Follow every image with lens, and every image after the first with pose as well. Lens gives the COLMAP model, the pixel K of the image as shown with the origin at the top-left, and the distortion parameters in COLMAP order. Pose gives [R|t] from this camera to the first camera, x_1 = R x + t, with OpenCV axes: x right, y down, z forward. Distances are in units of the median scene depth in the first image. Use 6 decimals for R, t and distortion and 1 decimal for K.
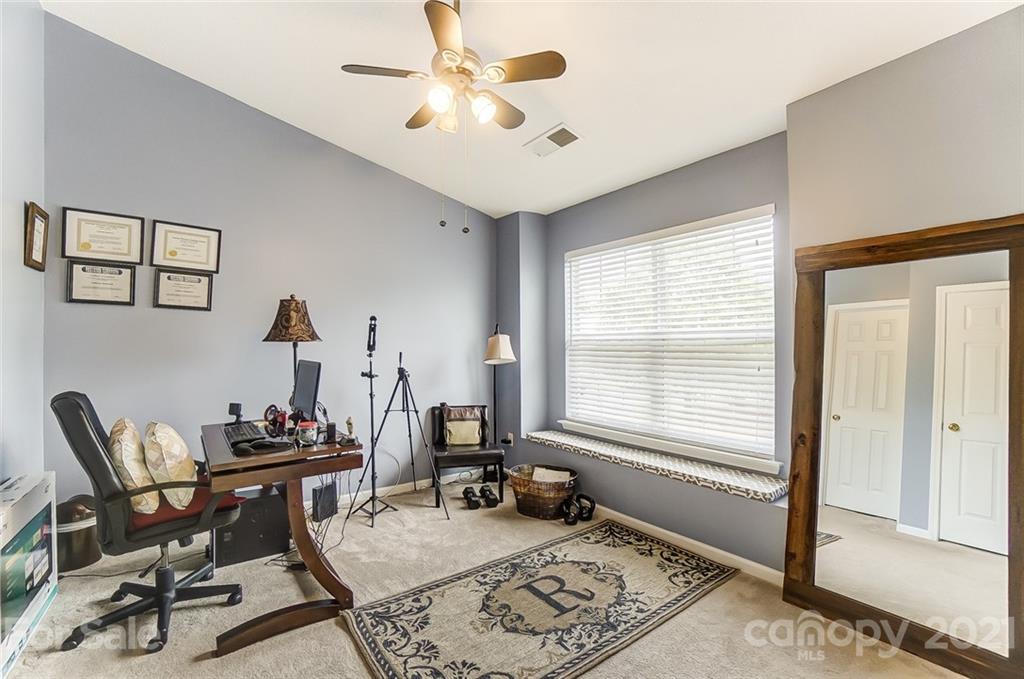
lens RADIAL K [[451.6, 0, 511.3], [0, 451.6, 342.8], [0, 0, 1]] dist [-0.065429, 0.024896]
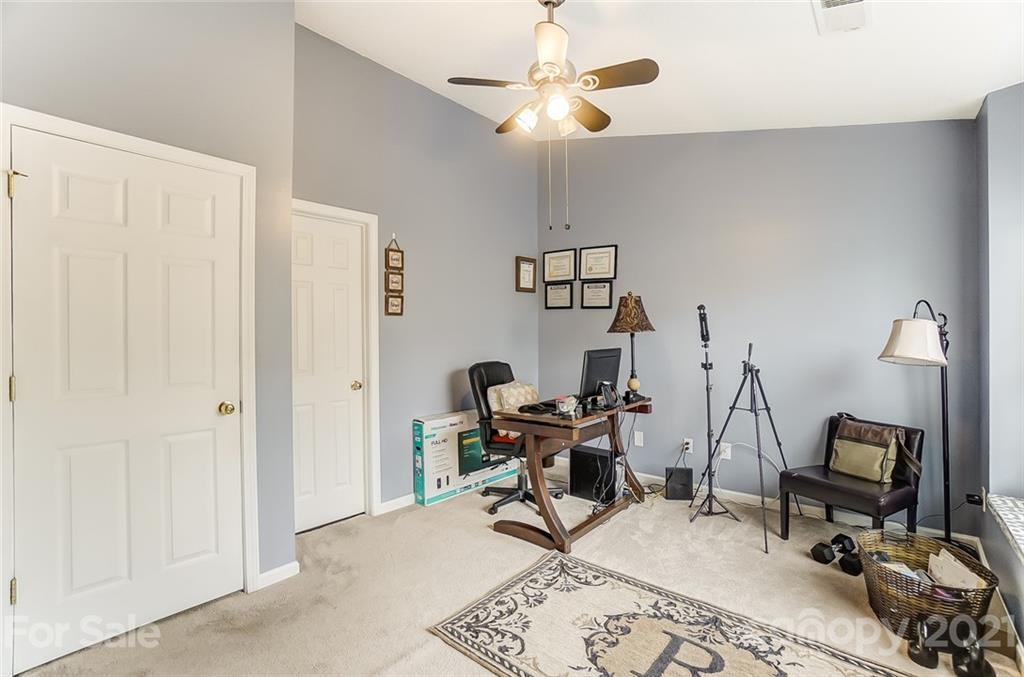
lens RADIAL K [[451.6, 0, 511.3], [0, 451.6, 341.8], [0, 0, 1]] dist [-0.065429, 0.024896]
pose [[0.230941, 0.018373, -0.972794, 0.586528], [0.009162, 0.999736, 0.021056, -0.005414], [0.972925, -0.013775, 0.230711, 0.431967]]
